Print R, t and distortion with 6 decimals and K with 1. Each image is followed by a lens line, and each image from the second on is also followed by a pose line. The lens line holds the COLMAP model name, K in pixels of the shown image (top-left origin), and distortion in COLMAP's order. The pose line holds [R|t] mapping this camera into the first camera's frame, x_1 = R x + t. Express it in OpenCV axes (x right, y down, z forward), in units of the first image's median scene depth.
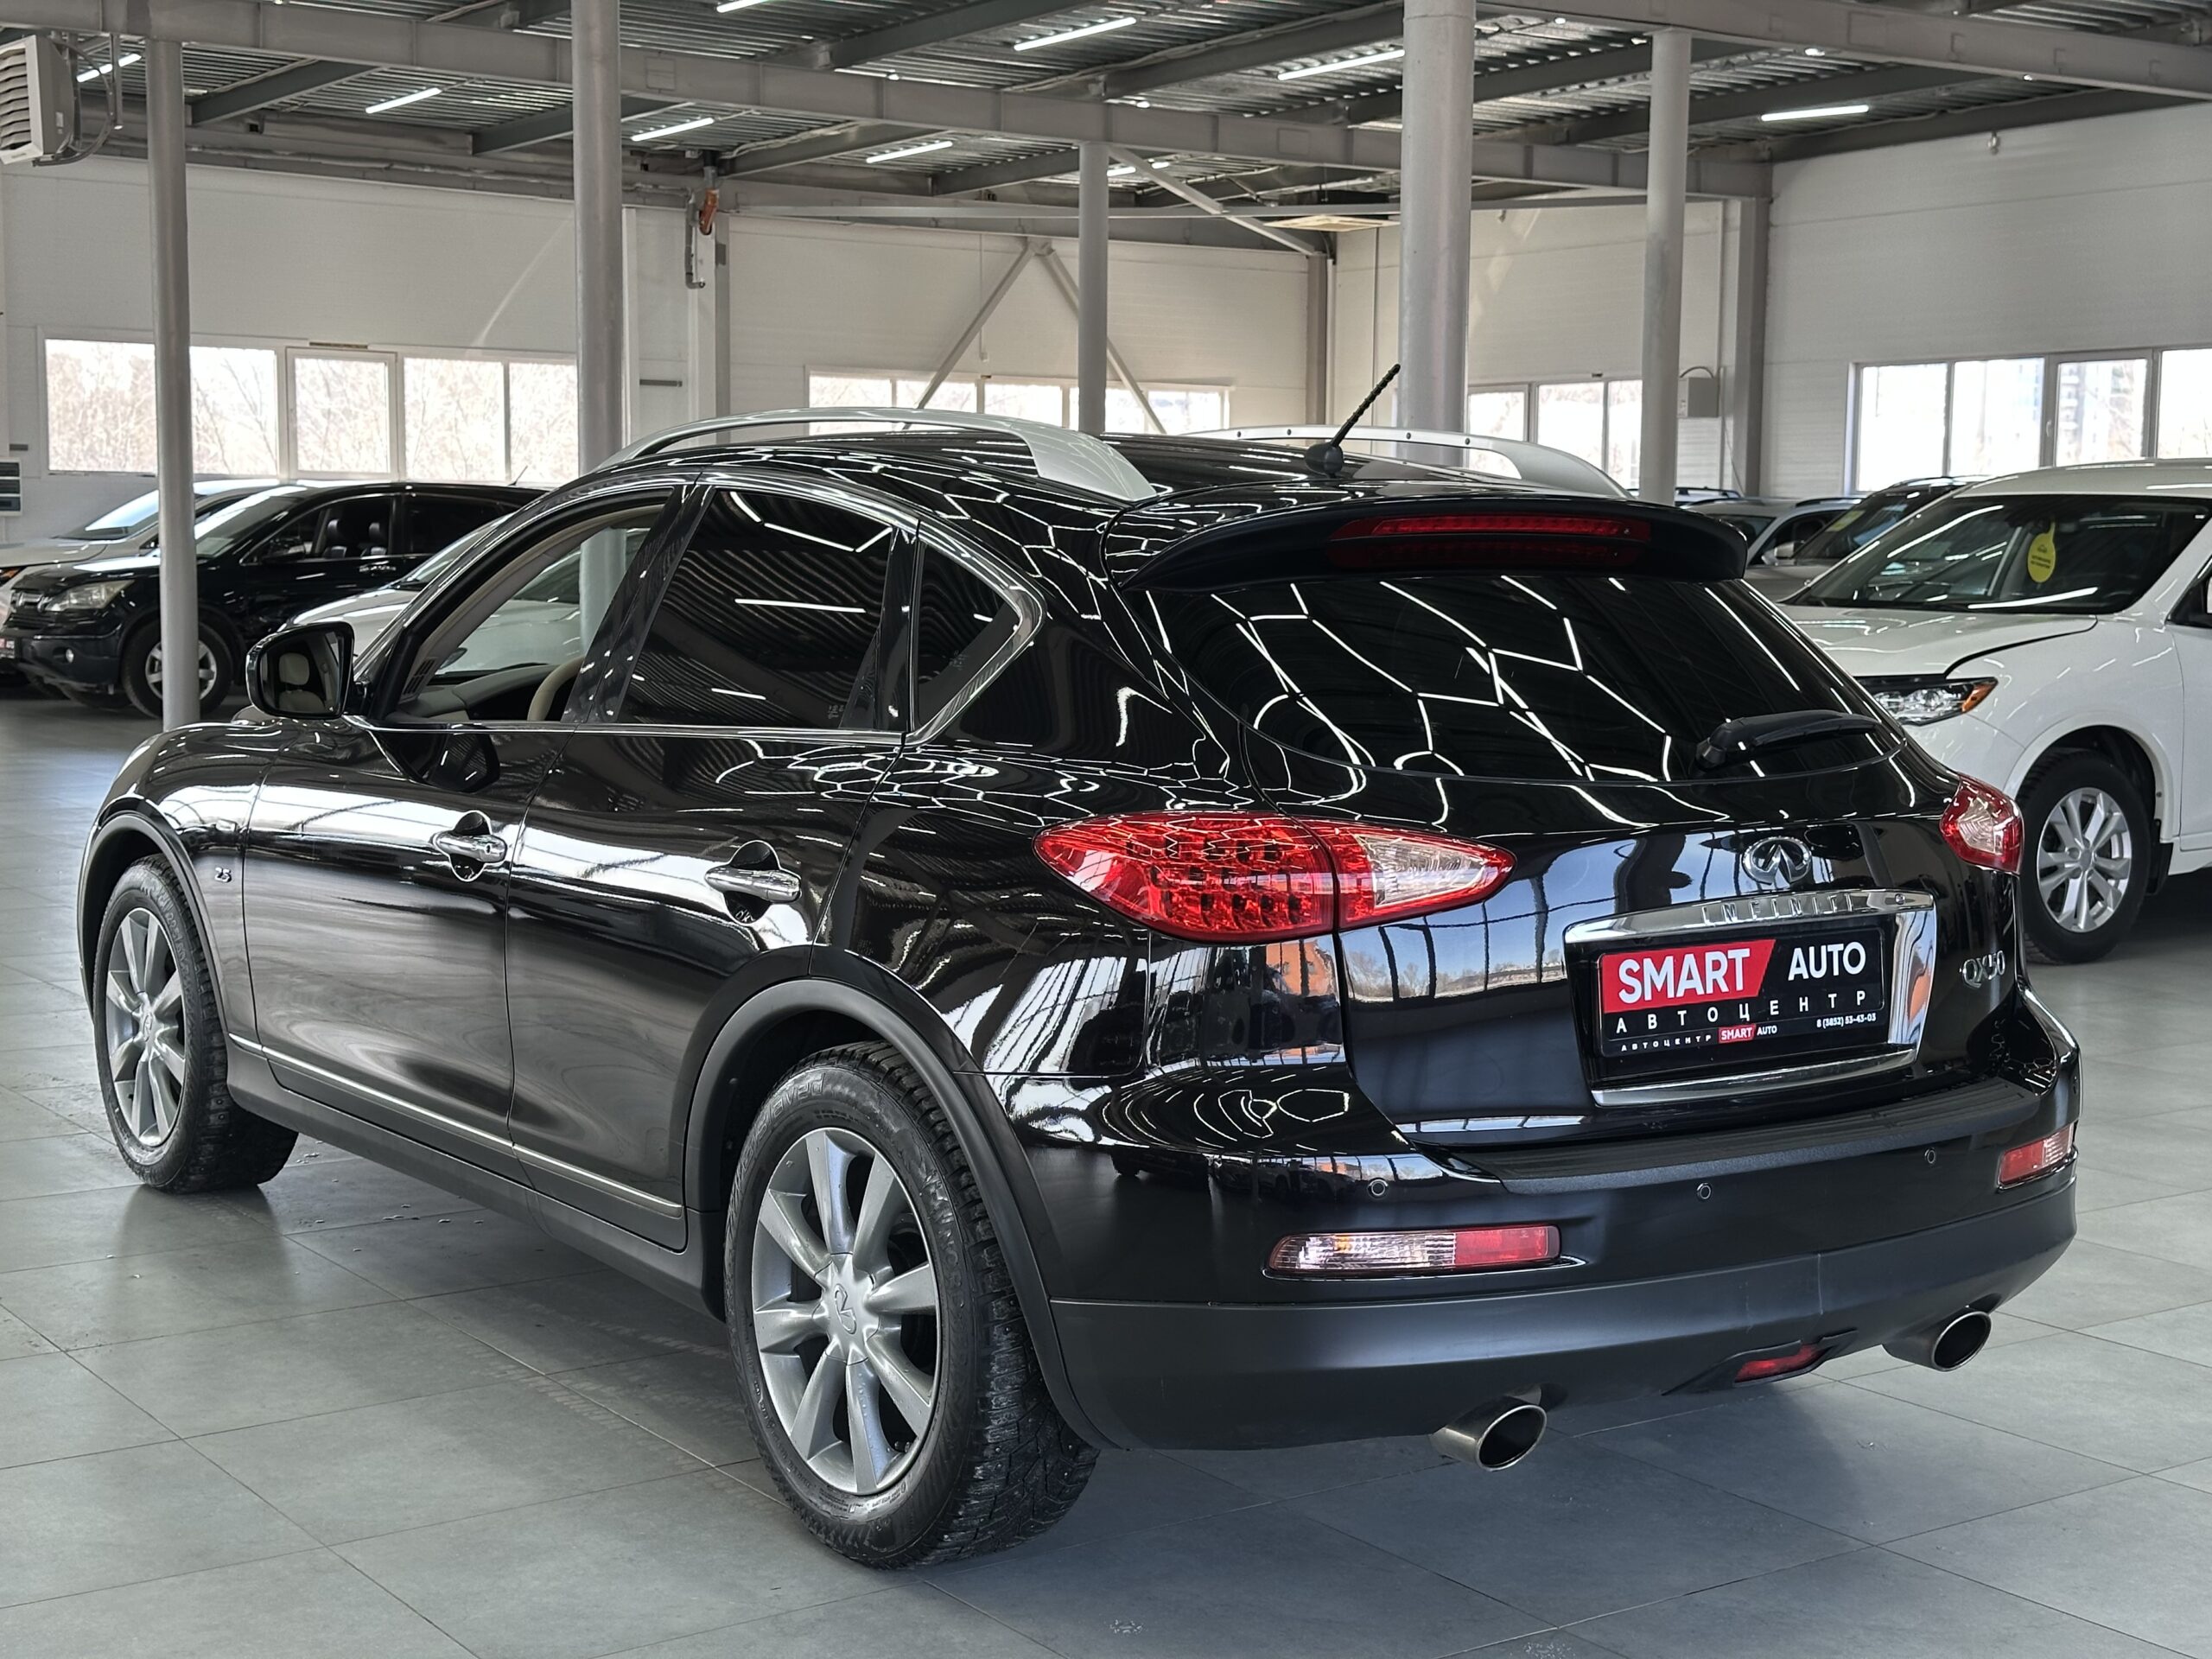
lens RADIAL K [[3089.2, 0, 1101.5], [0, 3089.2, 825.4], [0, 0, 1]] dist [0.104562, 0.000000]
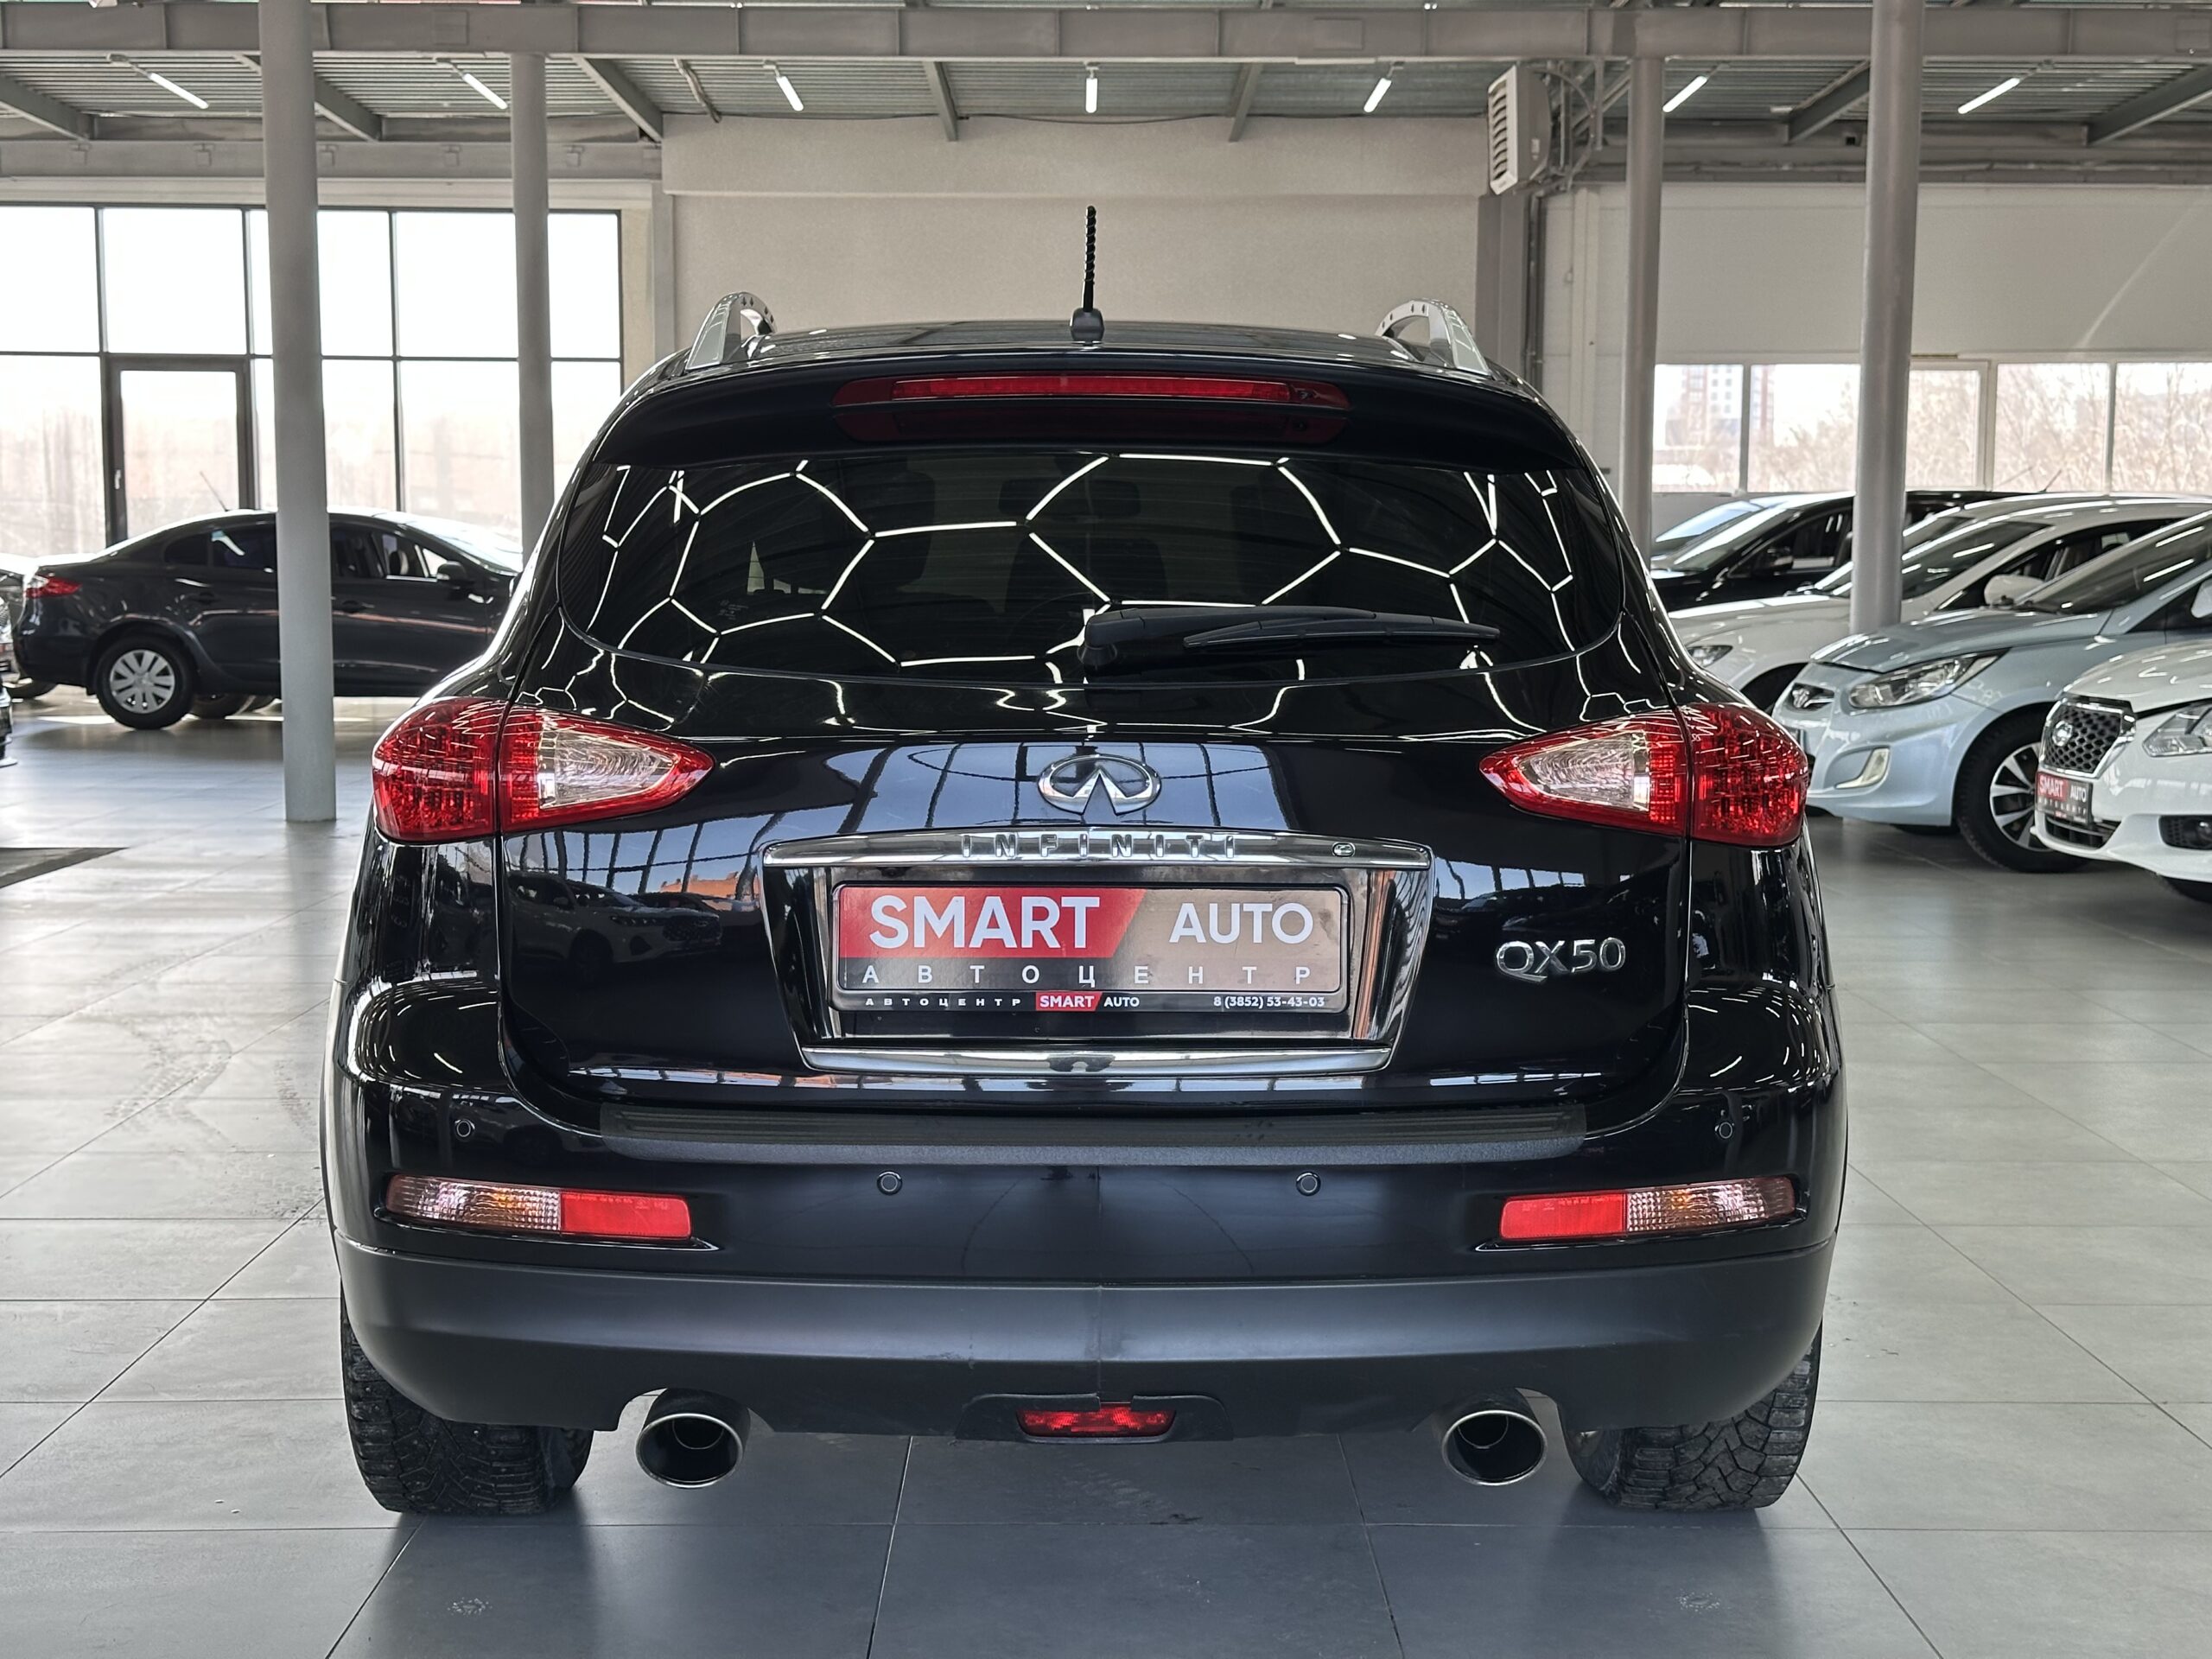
lens RADIAL K [[3089.2, 0, 1105.7], [0, 3089.2, 820.0], [0, 0, 1]] dist [0.104562, 0.000000]
pose [[0.823612, 0.043093, -0.565513, 0.638954], [-0.051177, 0.998688, 0.001566, 0.018106], [0.564839, 0.027651, 0.824738, 0.336622]]
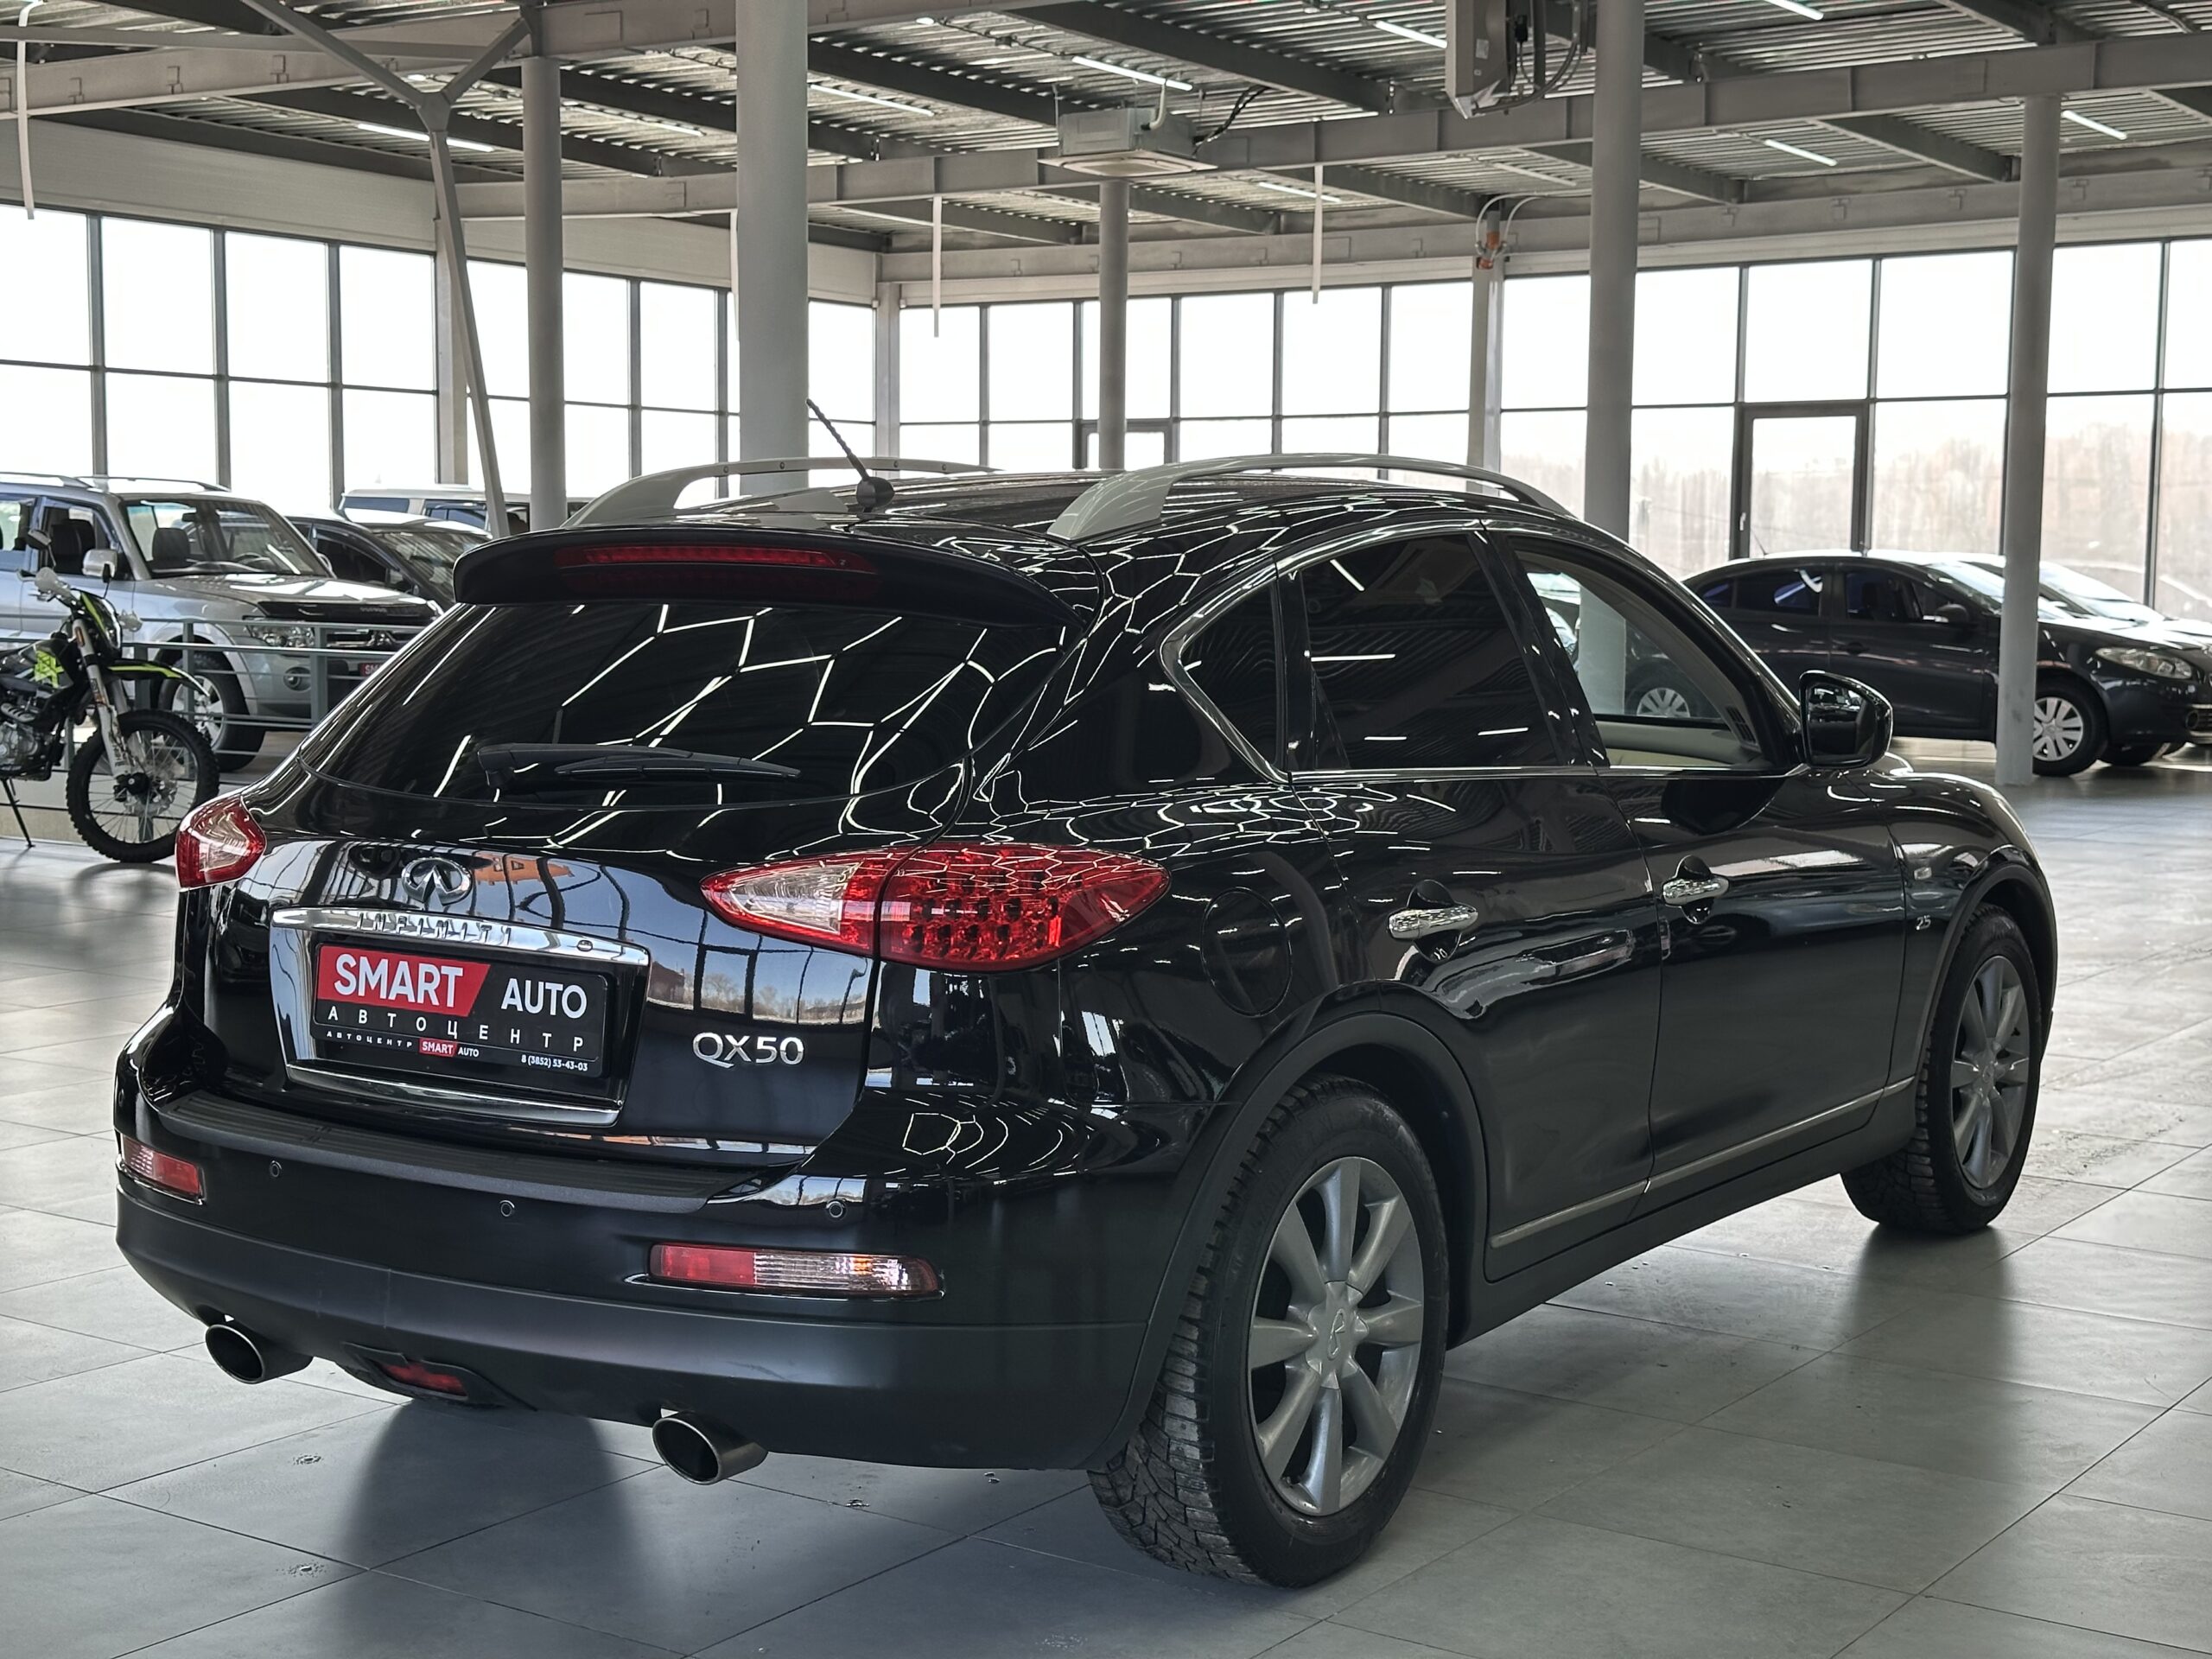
lens RADIAL K [[3089.2, 0, 1101.8], [0, 3089.2, 828.7], [0, 0, 1]] dist [0.104562, 0.000000]
pose [[0.350676, 0.077149, -0.933314, 1.188953], [-0.098463, 0.994115, 0.045179, -0.069803], [0.931306, 0.076054, 0.356209, 0.806462]]
